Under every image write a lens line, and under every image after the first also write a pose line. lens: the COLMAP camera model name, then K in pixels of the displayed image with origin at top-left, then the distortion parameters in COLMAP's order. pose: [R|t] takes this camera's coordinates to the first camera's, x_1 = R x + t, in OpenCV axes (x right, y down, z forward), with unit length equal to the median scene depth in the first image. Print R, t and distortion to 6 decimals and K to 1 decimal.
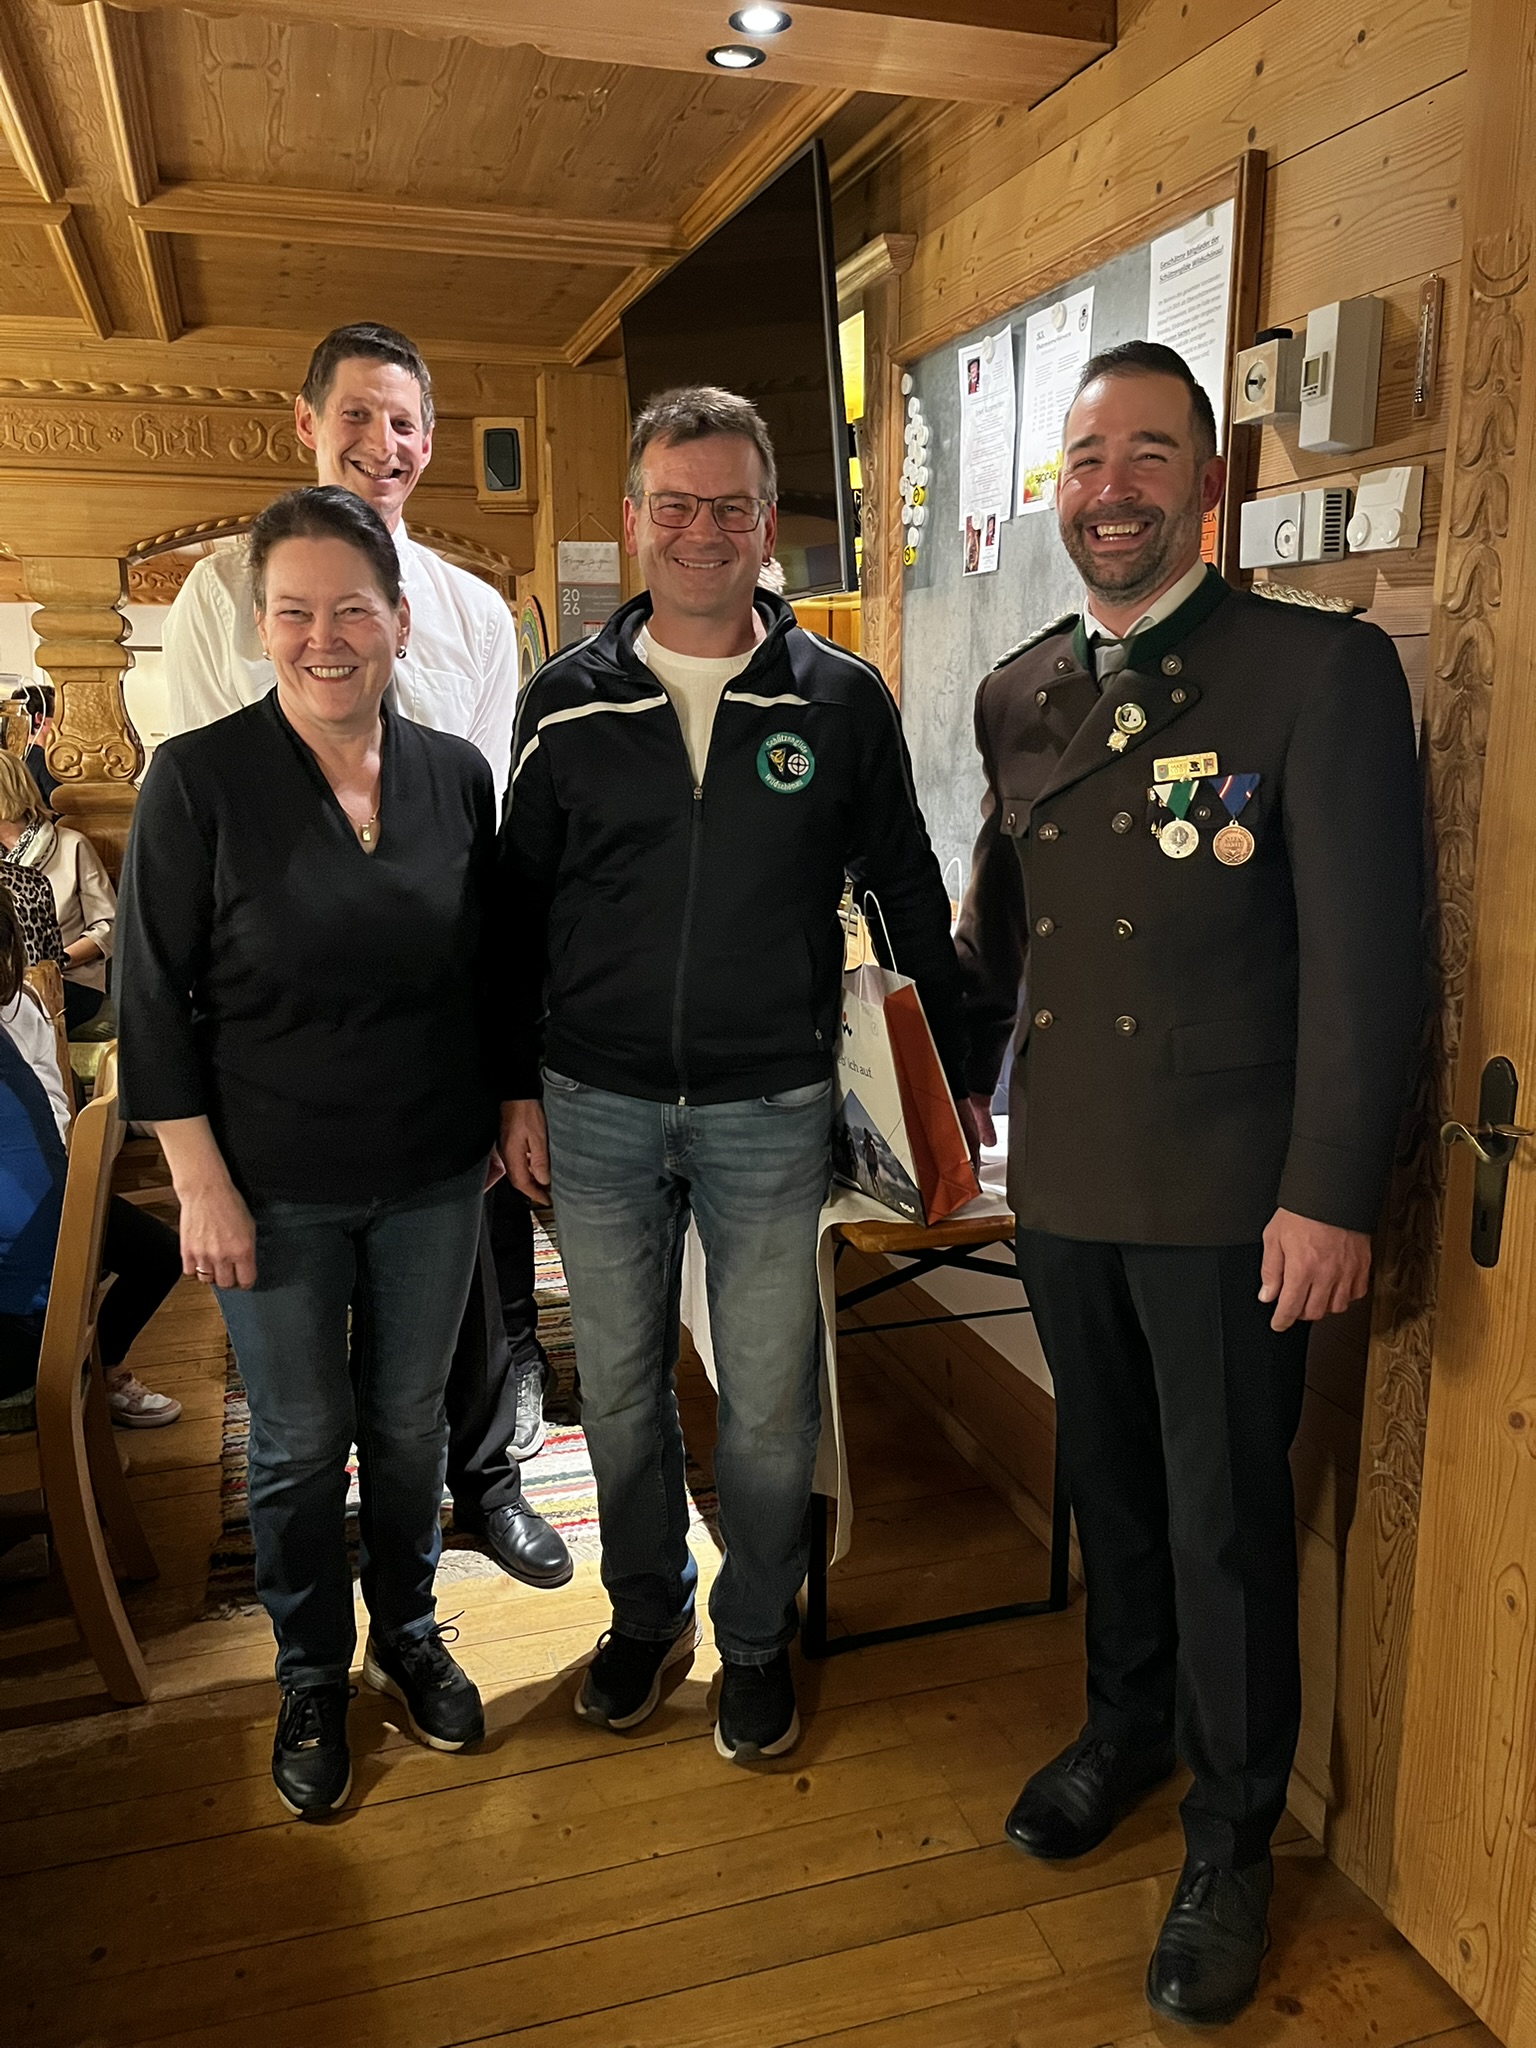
lens RADIAL K [[1552.0, 0, 781.1], [0, 1552.0, 1028.8], [0, 0, 1]] dist [0.074131, -0.101640]
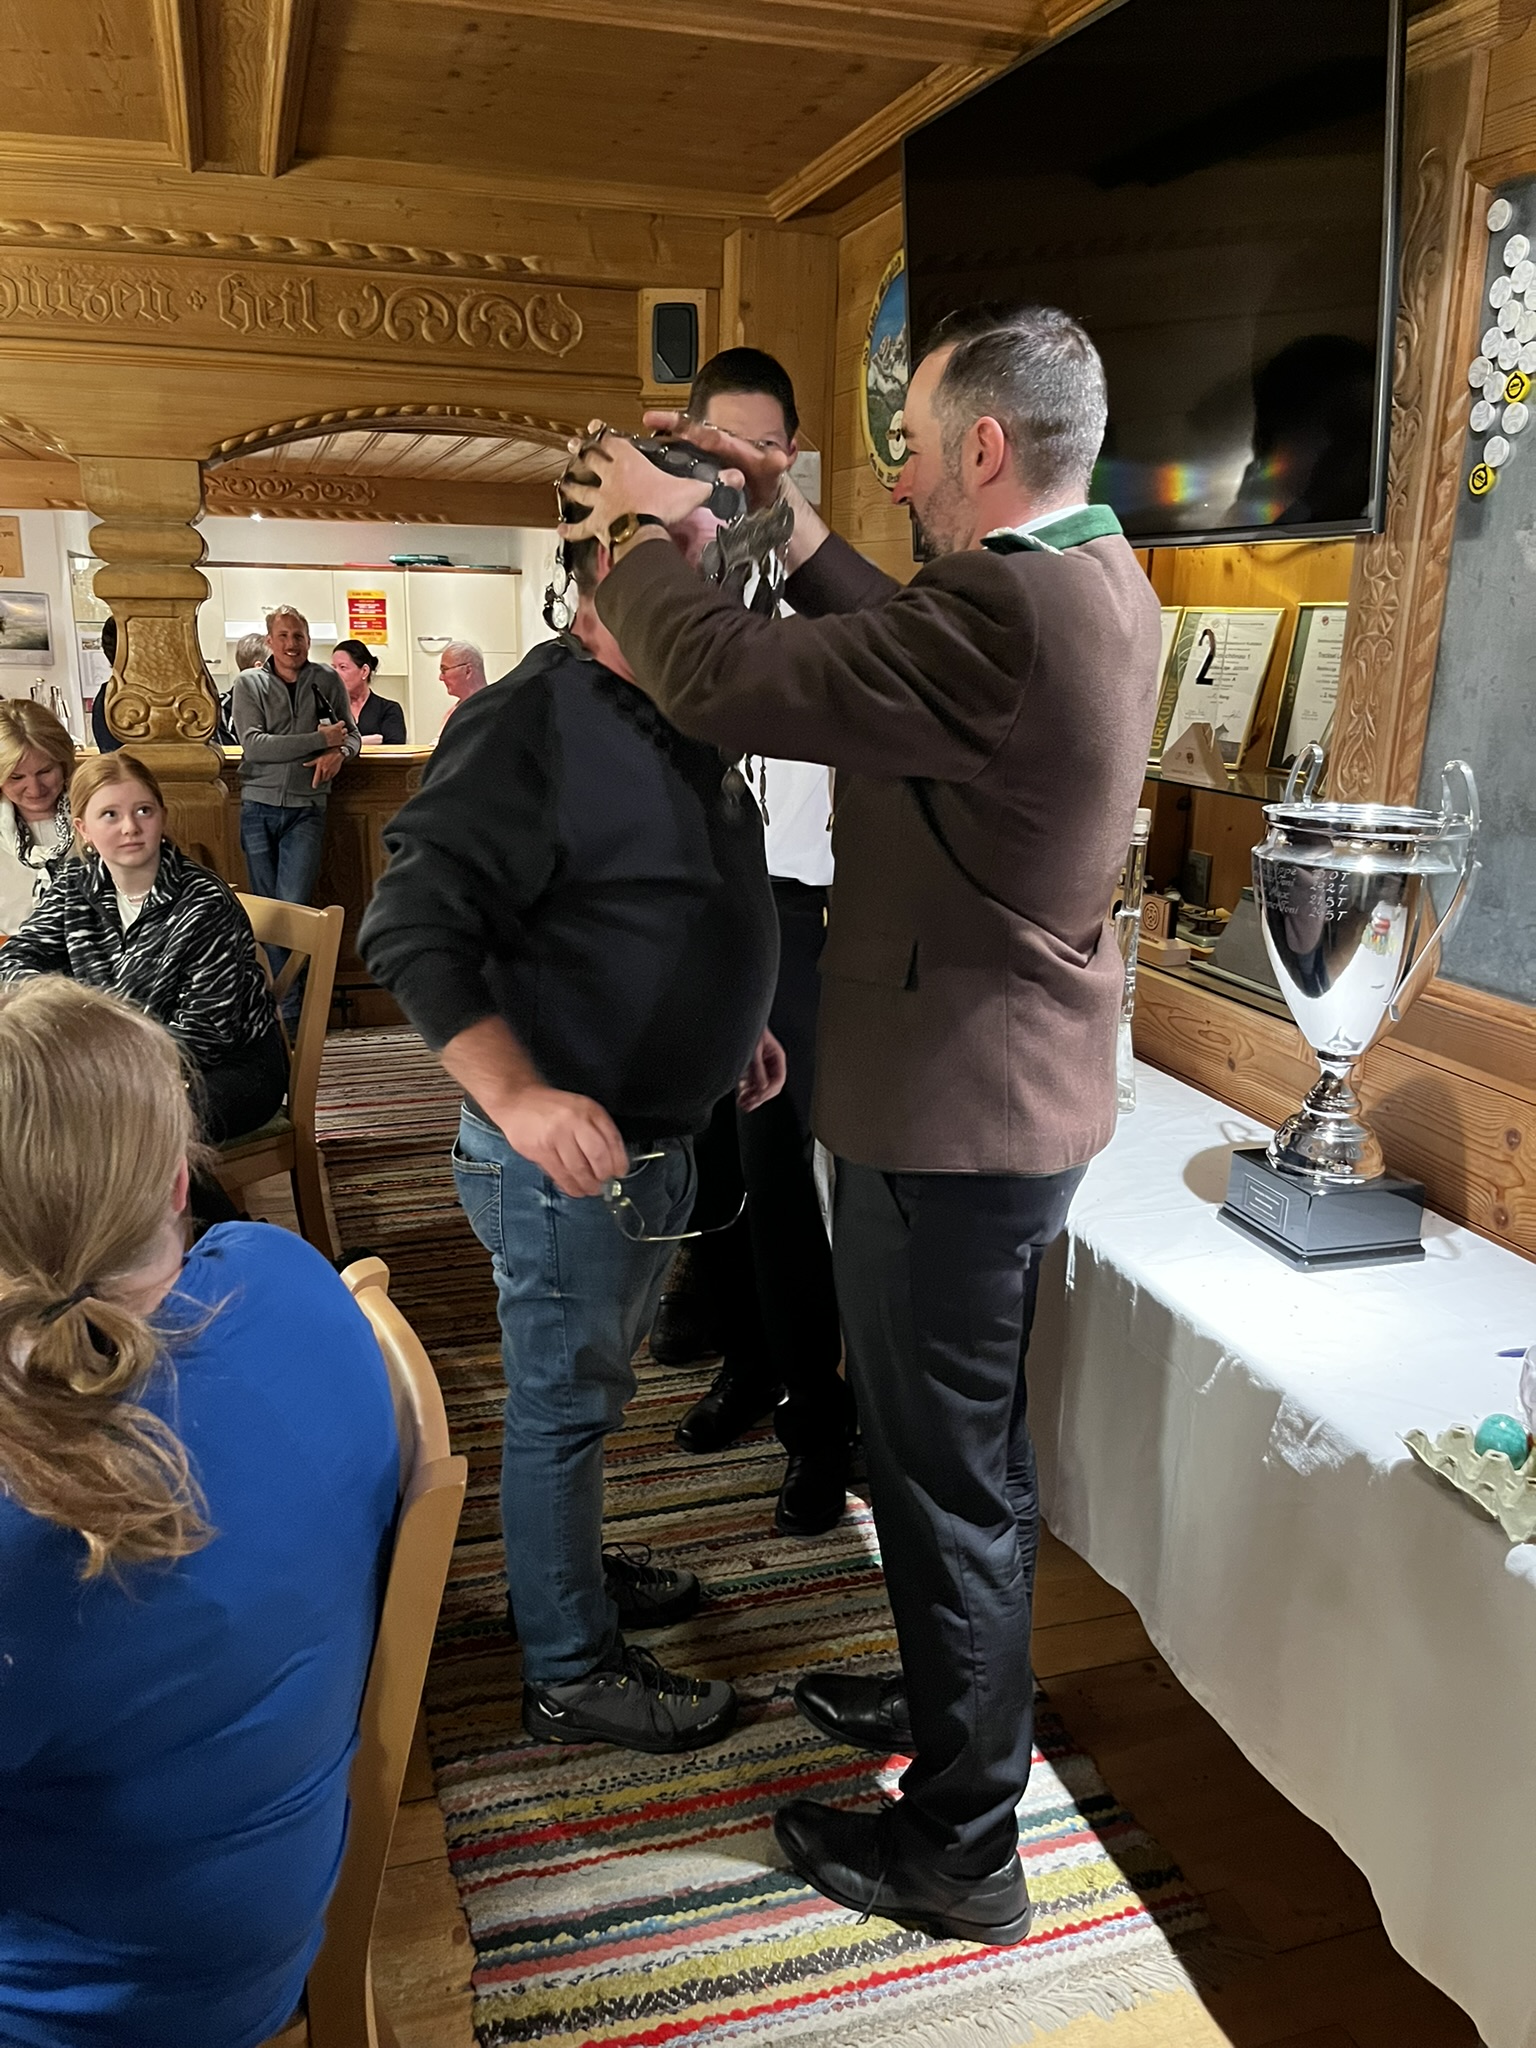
lens RADIAL K [[1552.0, 0, 758.9], [0, 1552.0, 1032.6], [0, 0, 1]] dist [0.074131, -0.101640]
pose [[0.999734, 0.022655, -0.004204, -0.216067], [-0.022409, 0.998422, 0.051482, -0.097854], [0.005364, -0.051374, 0.998665, 0.326790]]
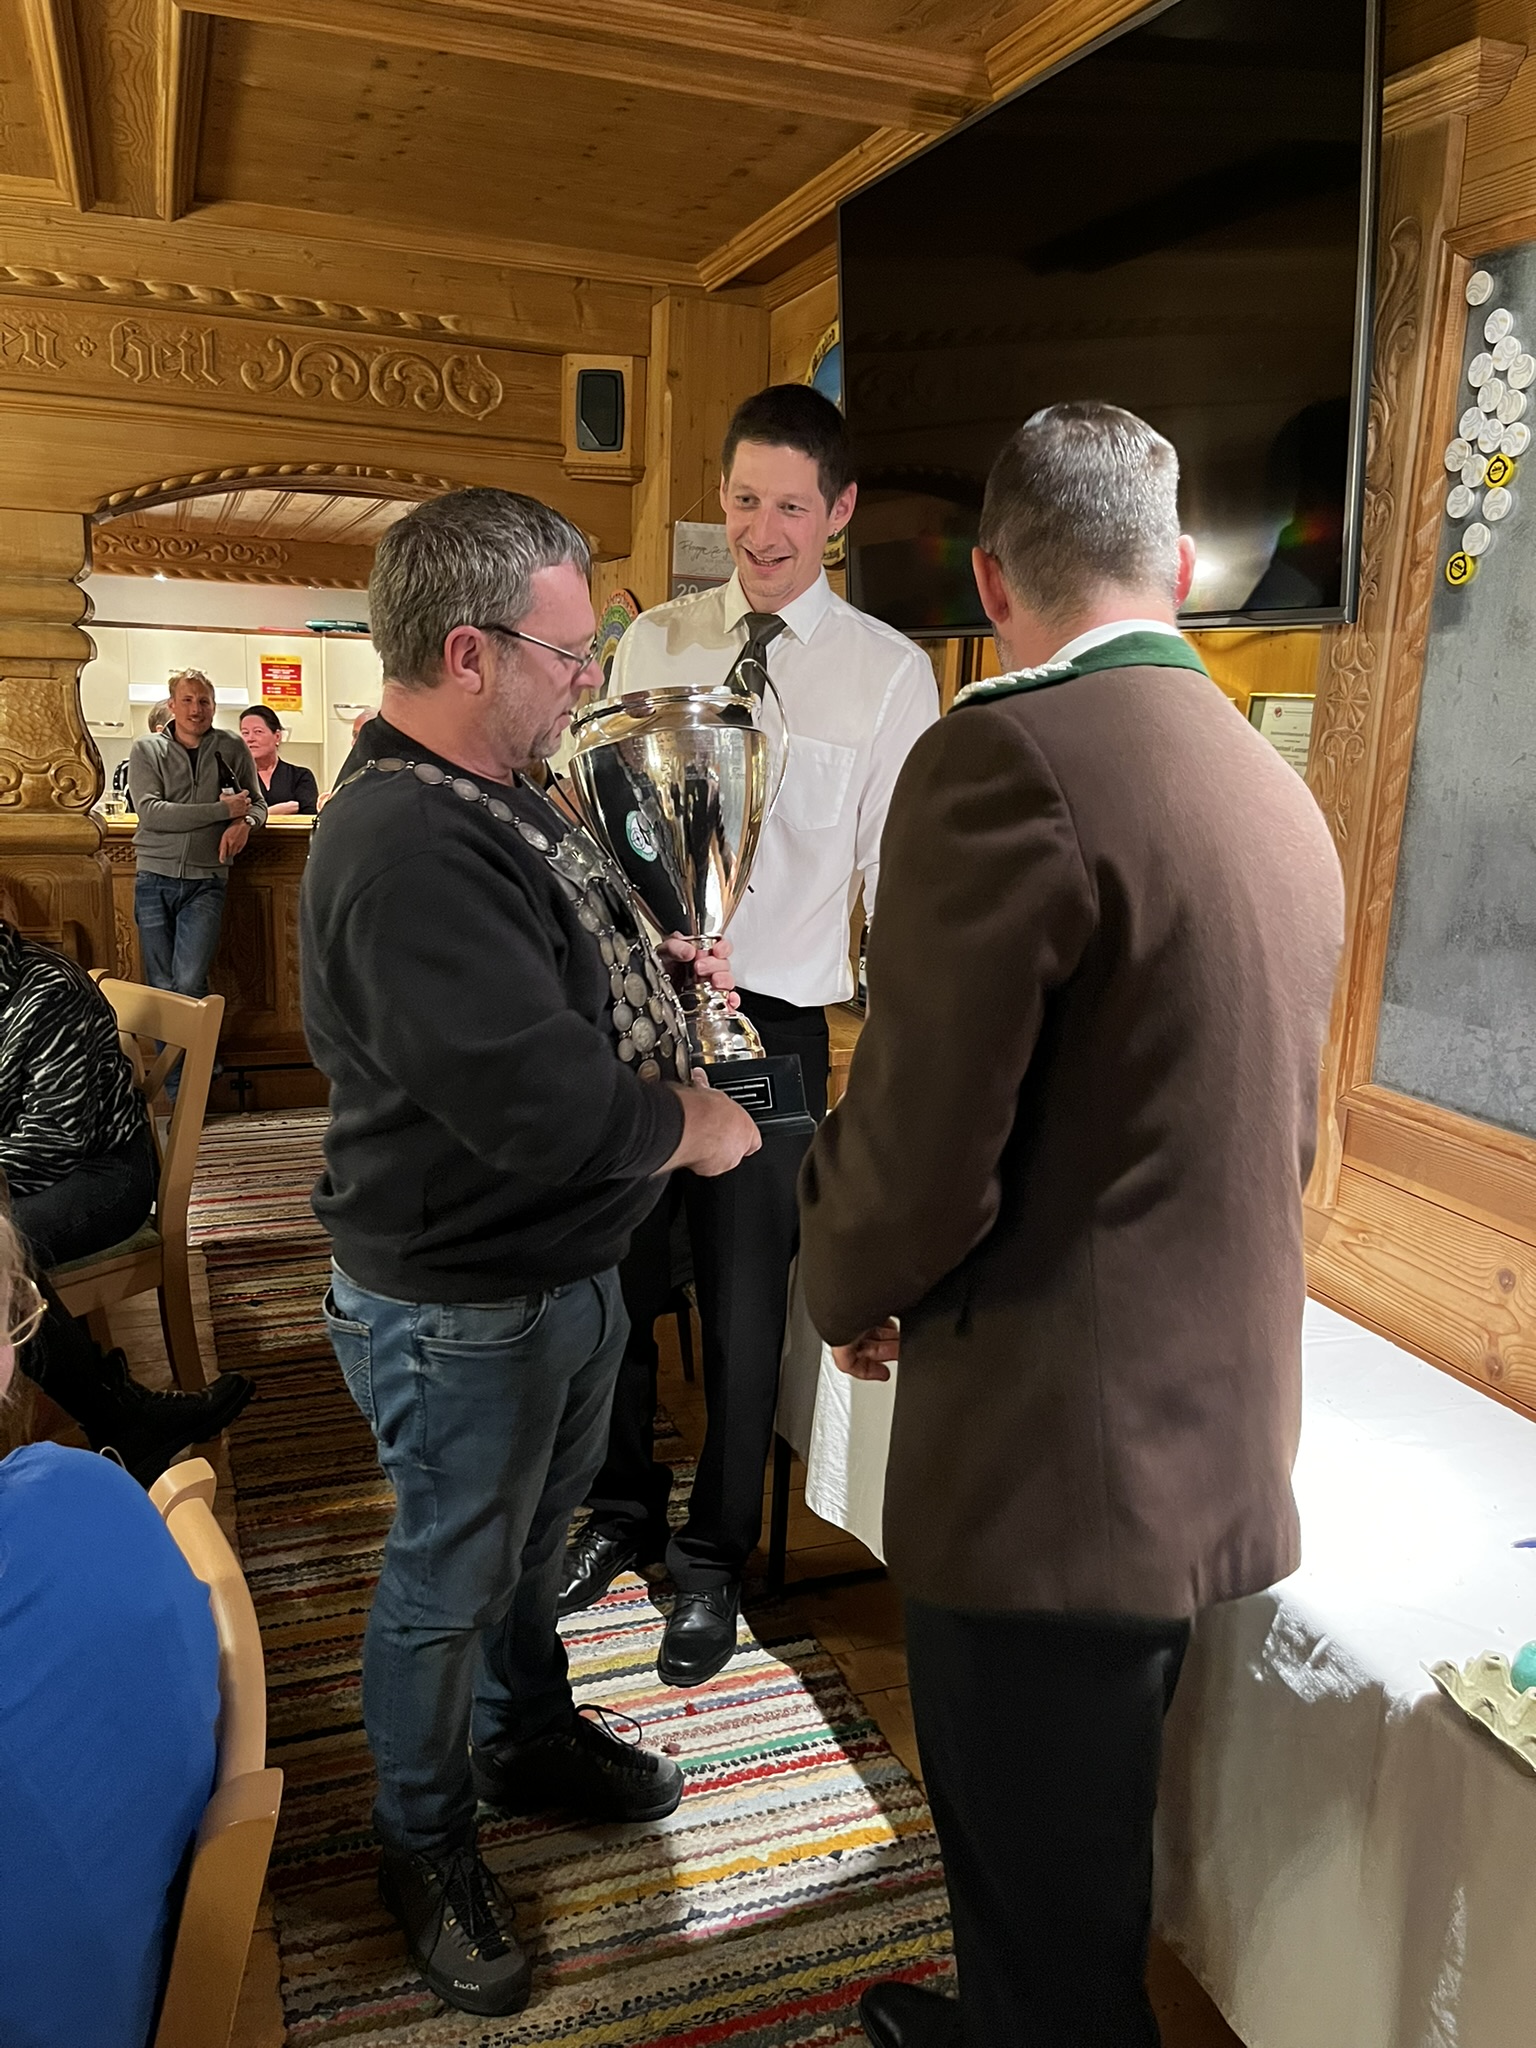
lens RADIAL K [[1552.0, 0, 790.7], [0, 1552.0, 1019.9], [0, 0, 1]] dist [0.074131, -0.101640]
pose [[0.997614, 0.031054, 0.061666, -0.214171], [-0.030911, 0.999517, -0.003276, -0.116225], [-0.061738, 0.001362, 0.998091, 0.403868]]
